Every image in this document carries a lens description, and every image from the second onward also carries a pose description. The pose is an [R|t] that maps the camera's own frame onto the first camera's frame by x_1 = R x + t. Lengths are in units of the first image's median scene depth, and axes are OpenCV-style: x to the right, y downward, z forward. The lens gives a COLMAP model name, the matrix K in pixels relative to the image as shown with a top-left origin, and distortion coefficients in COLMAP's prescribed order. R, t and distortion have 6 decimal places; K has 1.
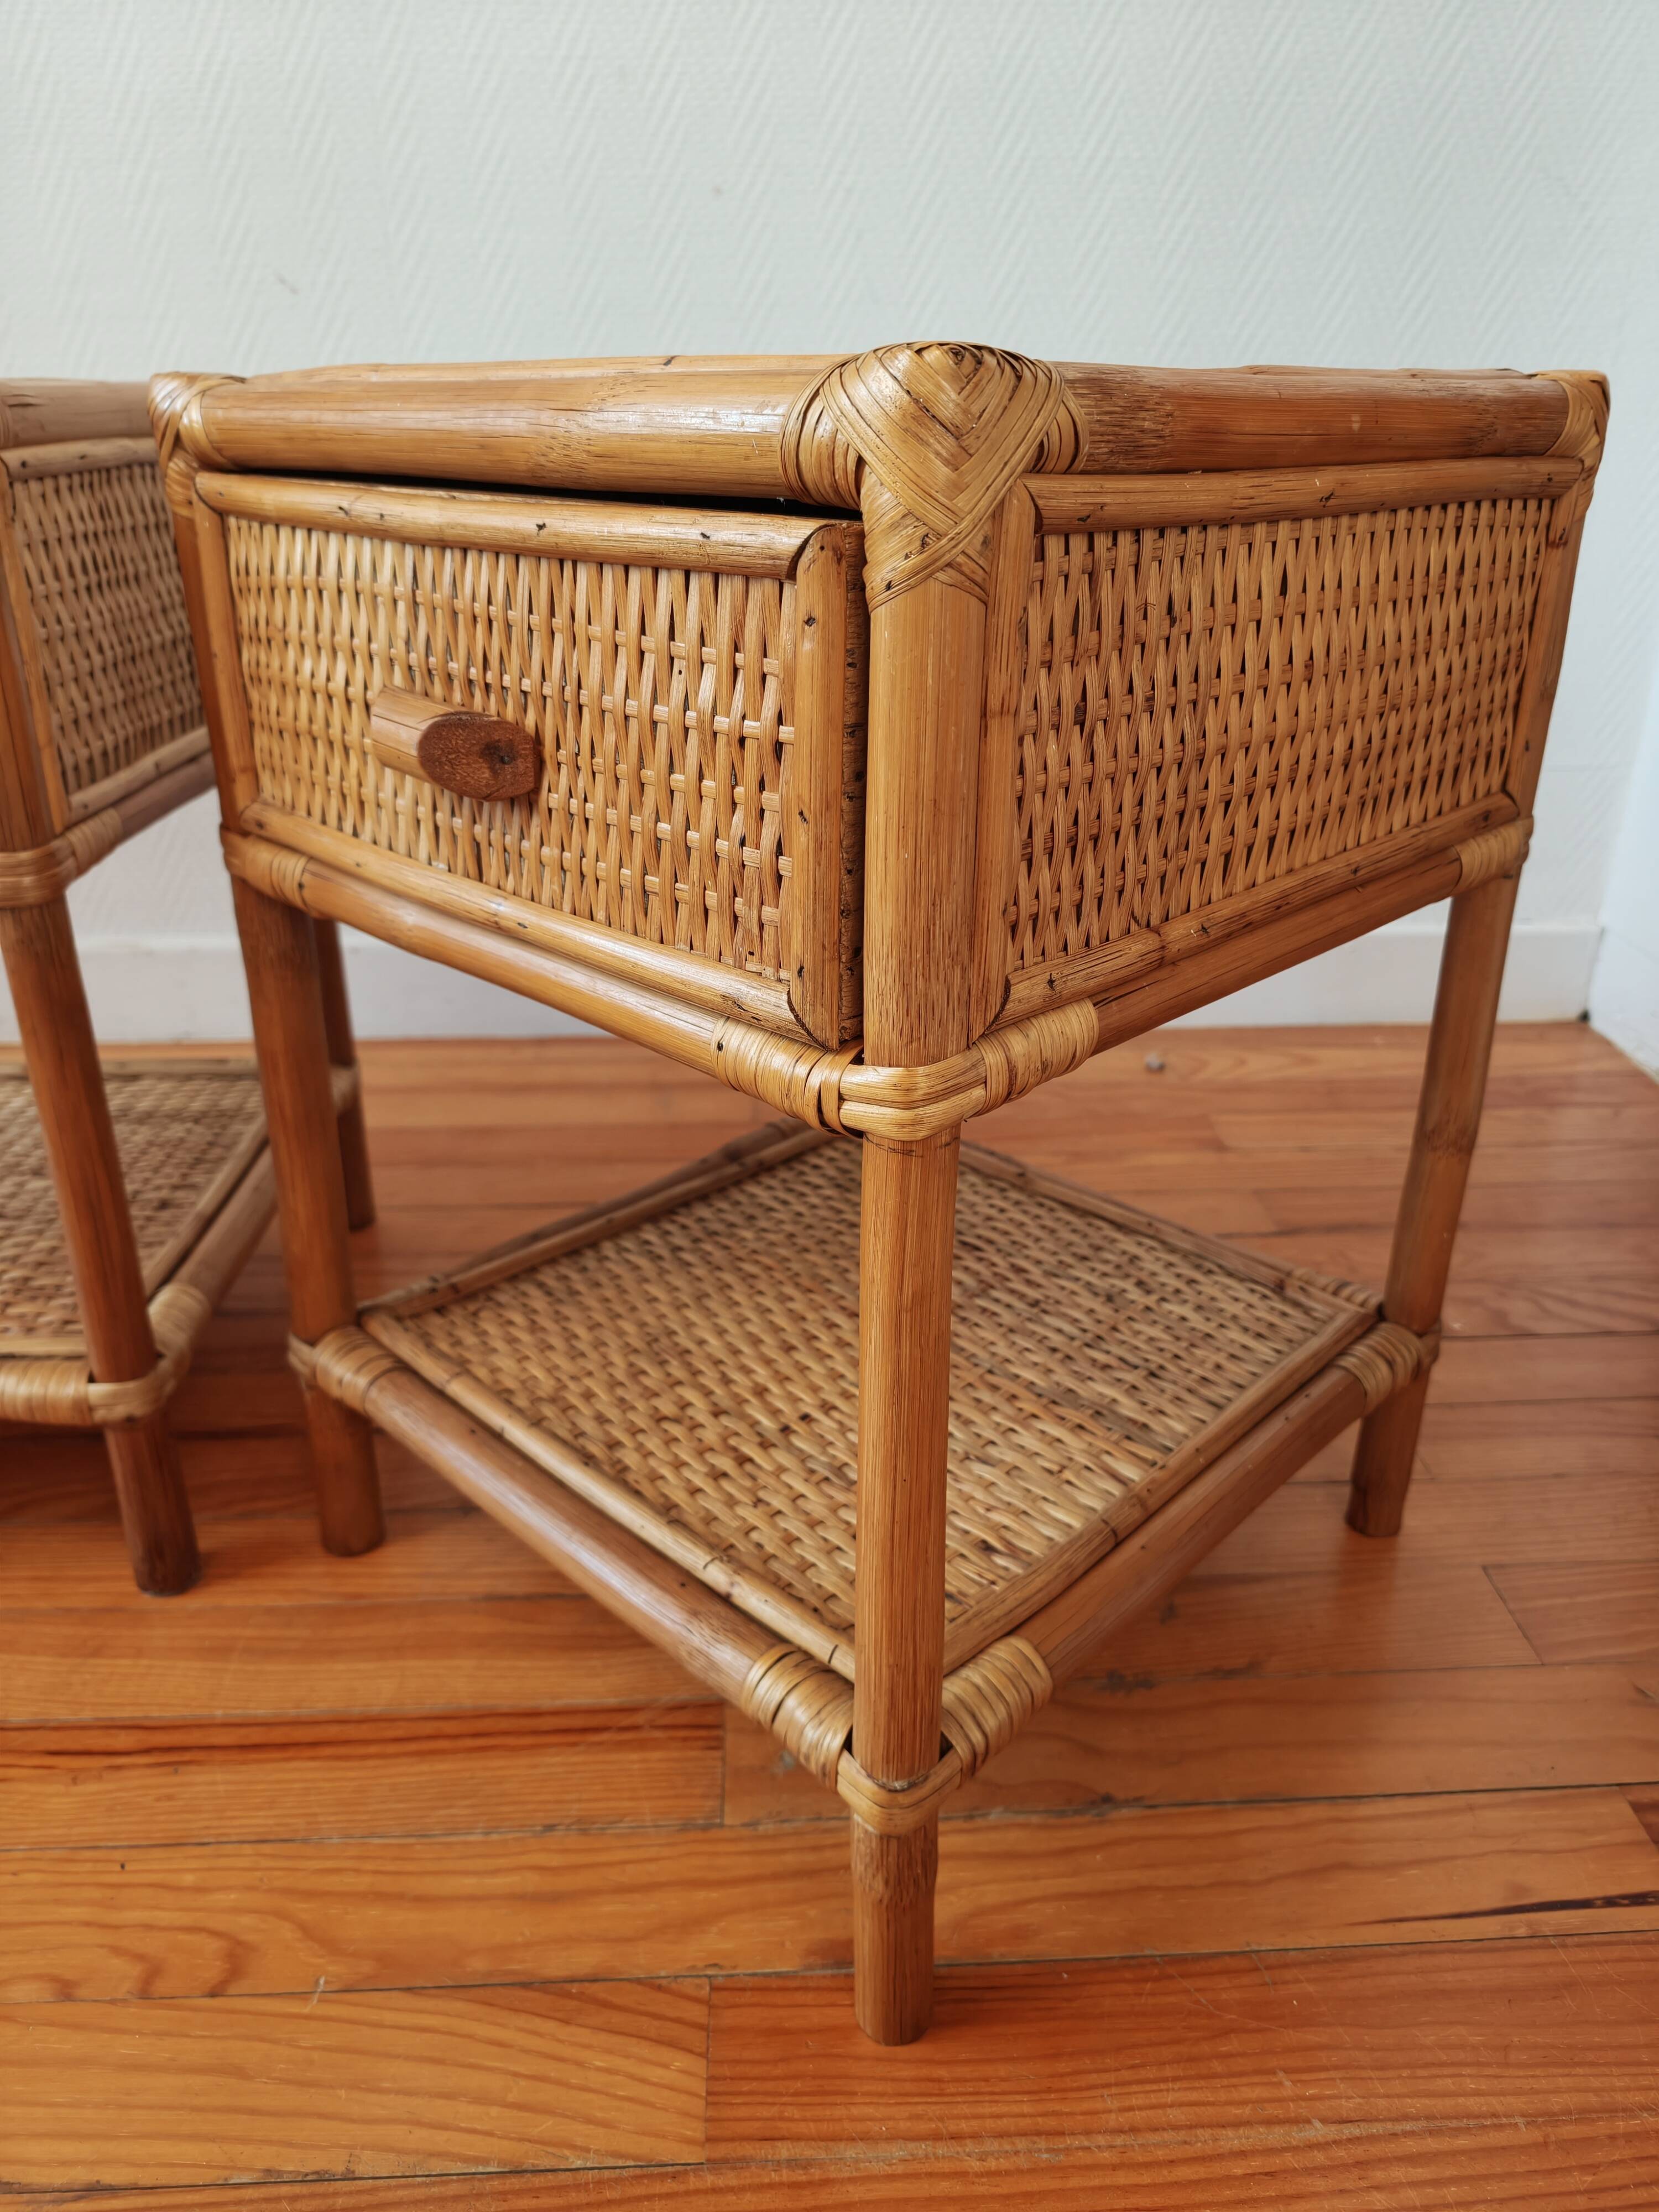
lens RADIAL K [[1567.2, 0, 847.1], [0, 1567.2, 1100.6], [0, 0, 1]] dist [-0.007596, -0.012845]
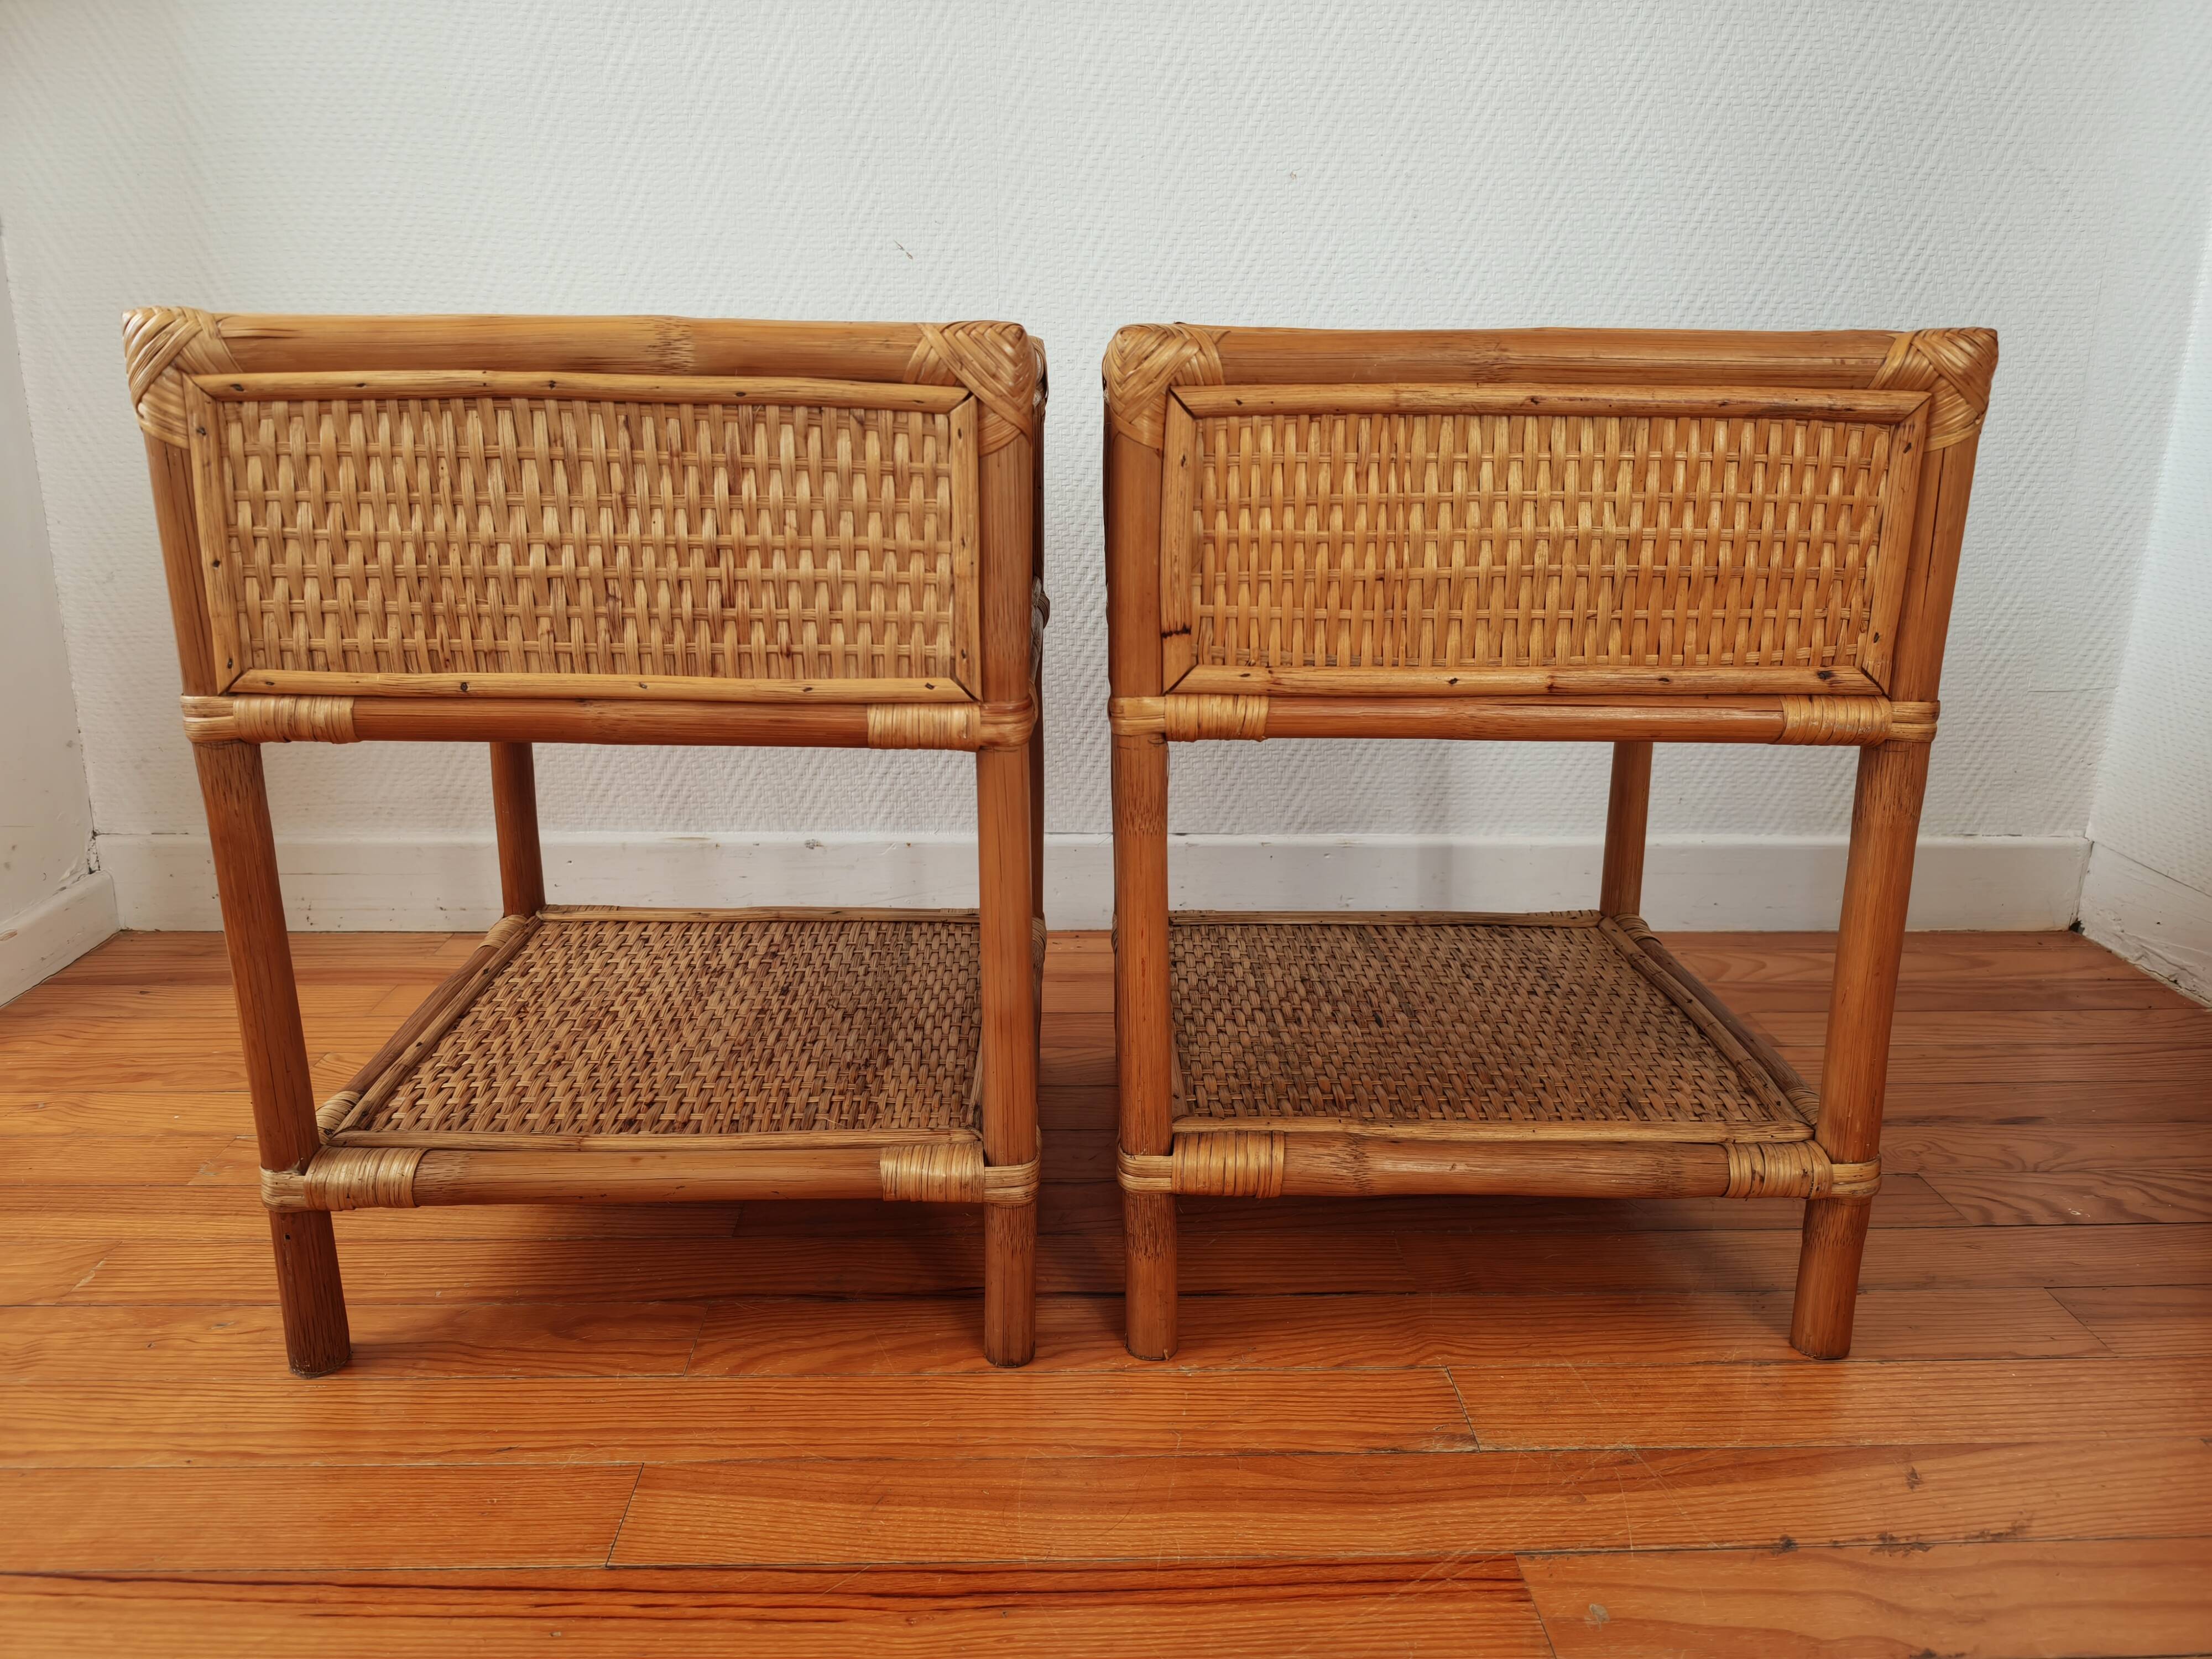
lens RADIAL K [[1547.5, 0, 1100.0], [0, 1547.5, 813.1], [0, 0, 1]] dist [0.003759, -0.018984]
pose [[0.999817, 0.012369, -0.014606, -0.355429], [-0.014252, 0.990498, -0.136786, 0.046466], [0.012775, 0.136969, 0.990493, -0.076263]]
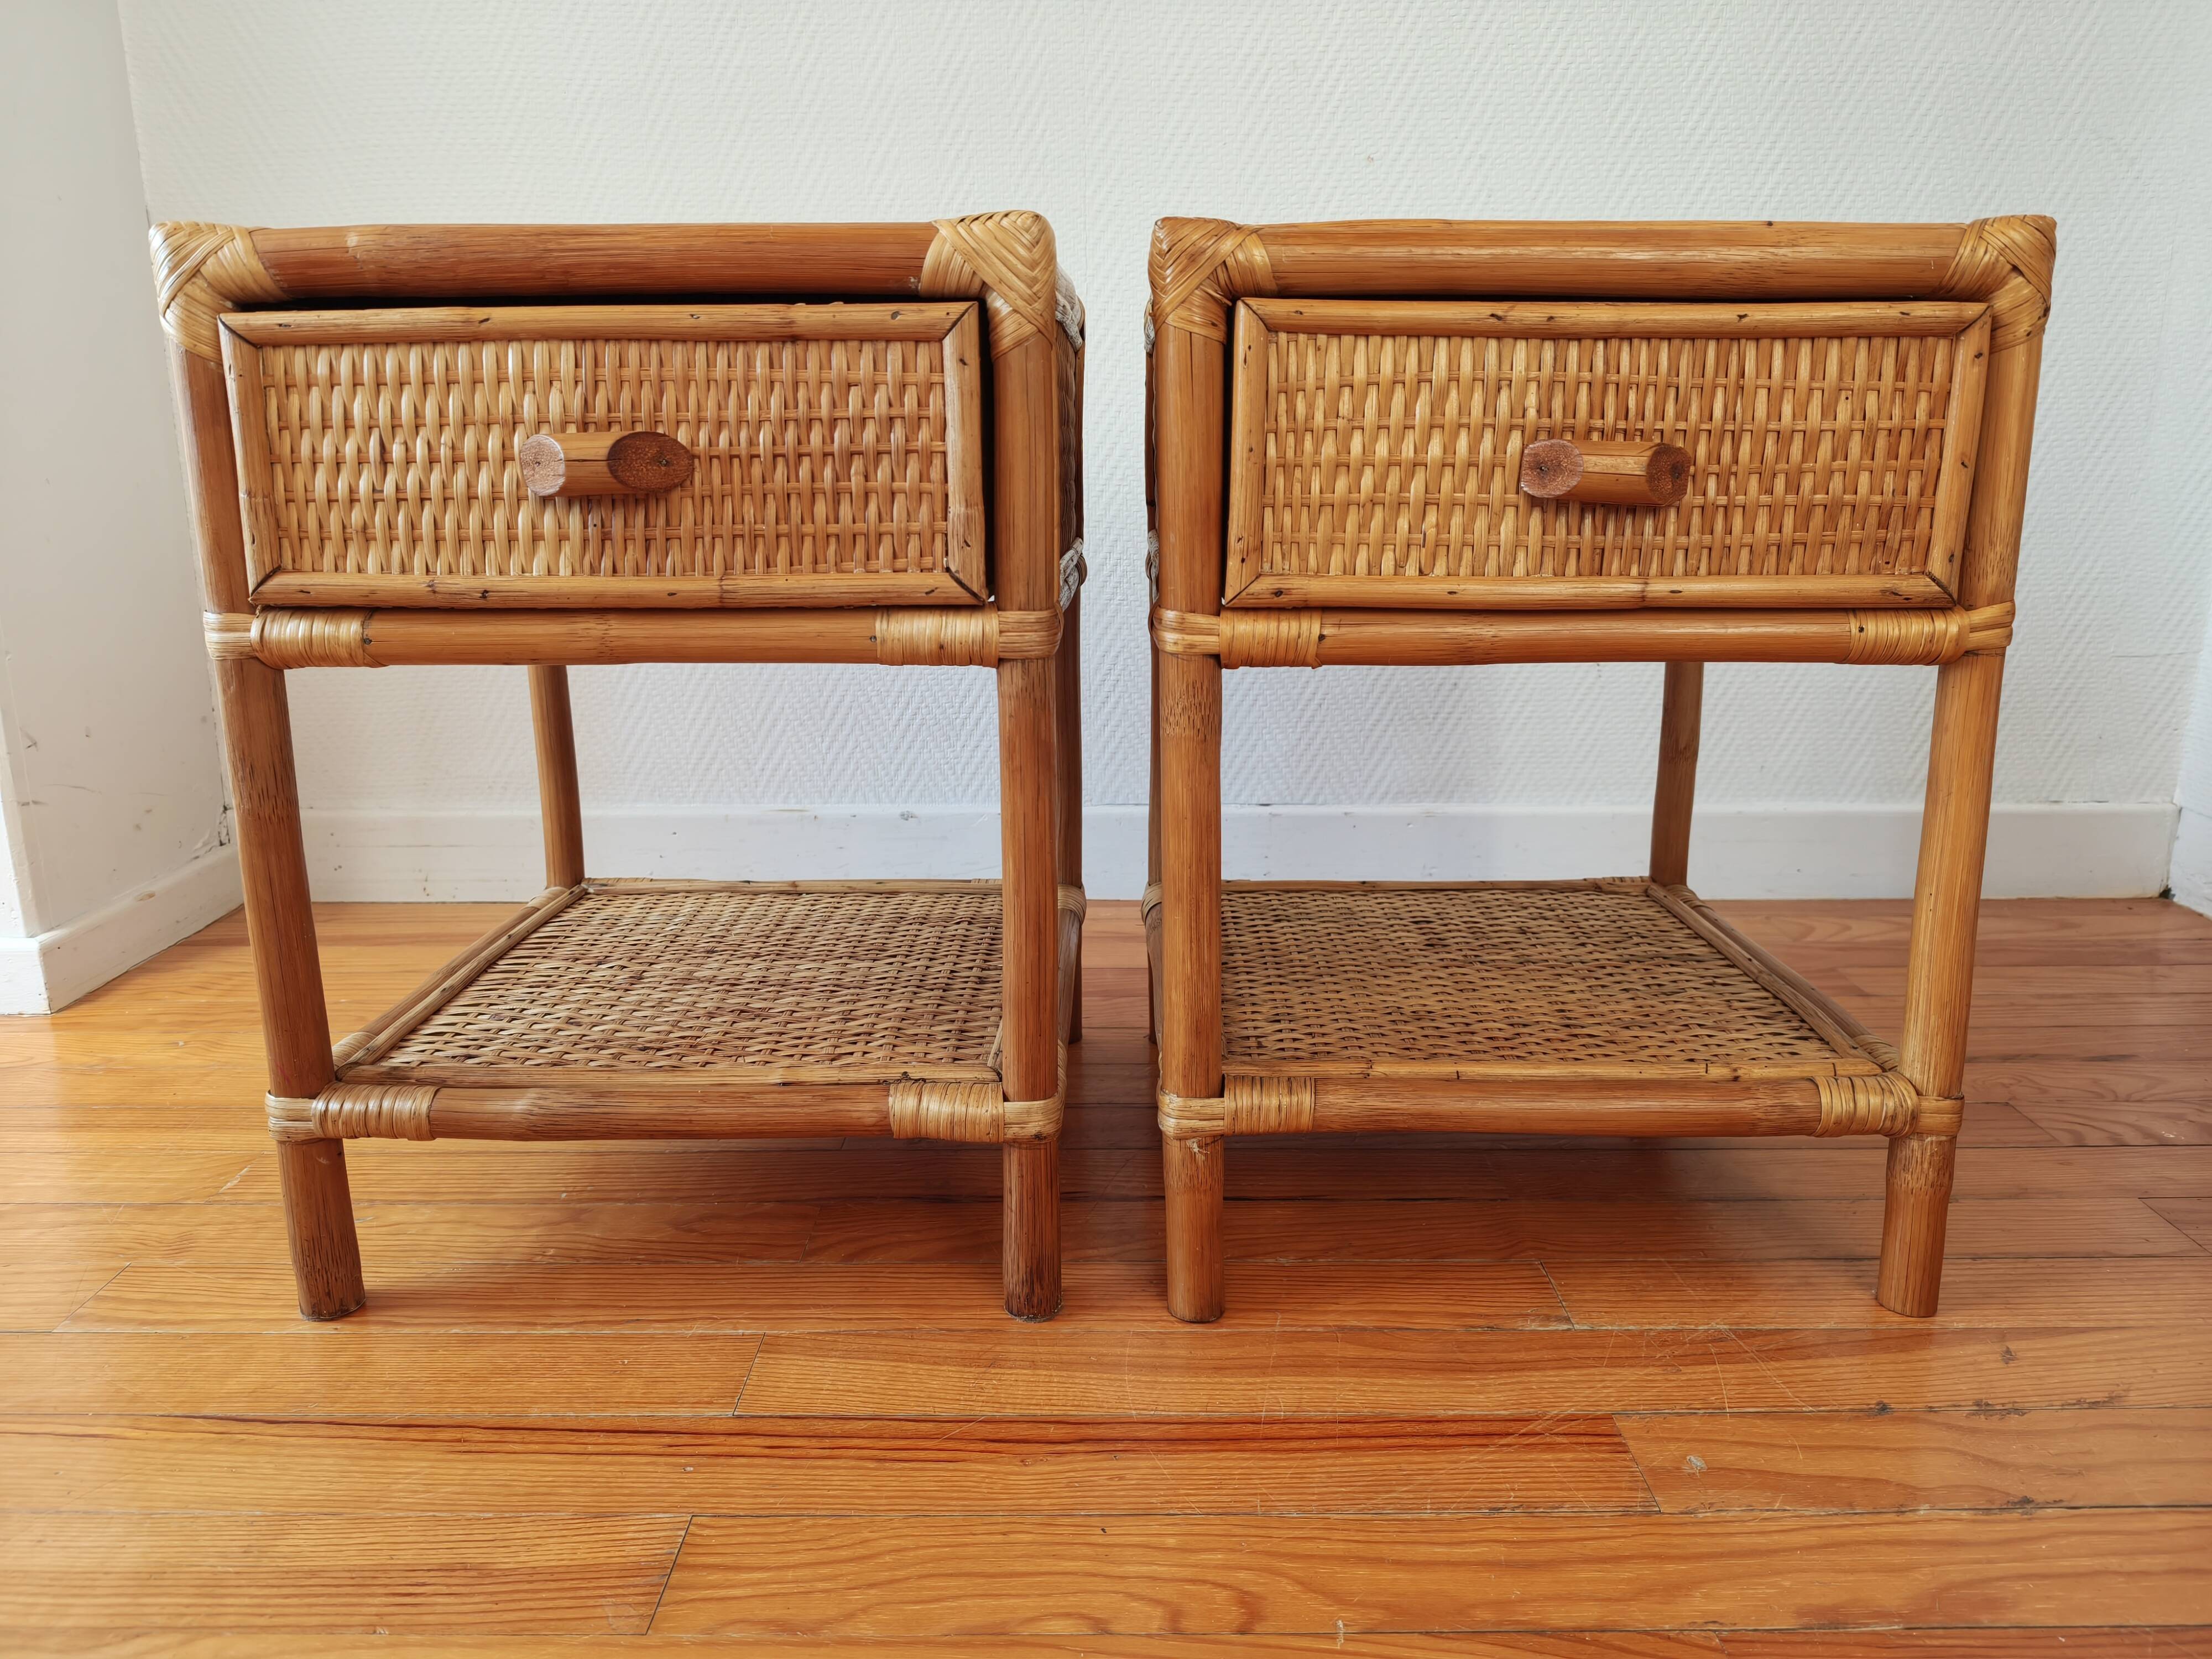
lens RADIAL K [[1547.9, 0, 1111.0], [0, 1547.9, 815.5], [0, 0, 1]] dist [0.004258, -0.019667]
pose [[0.998542, 0.006105, -0.053629, -0.375298], [-0.015192, 0.985205, -0.170706, 0.177207], [0.051793, 0.171272, 0.983861, -0.110971]]
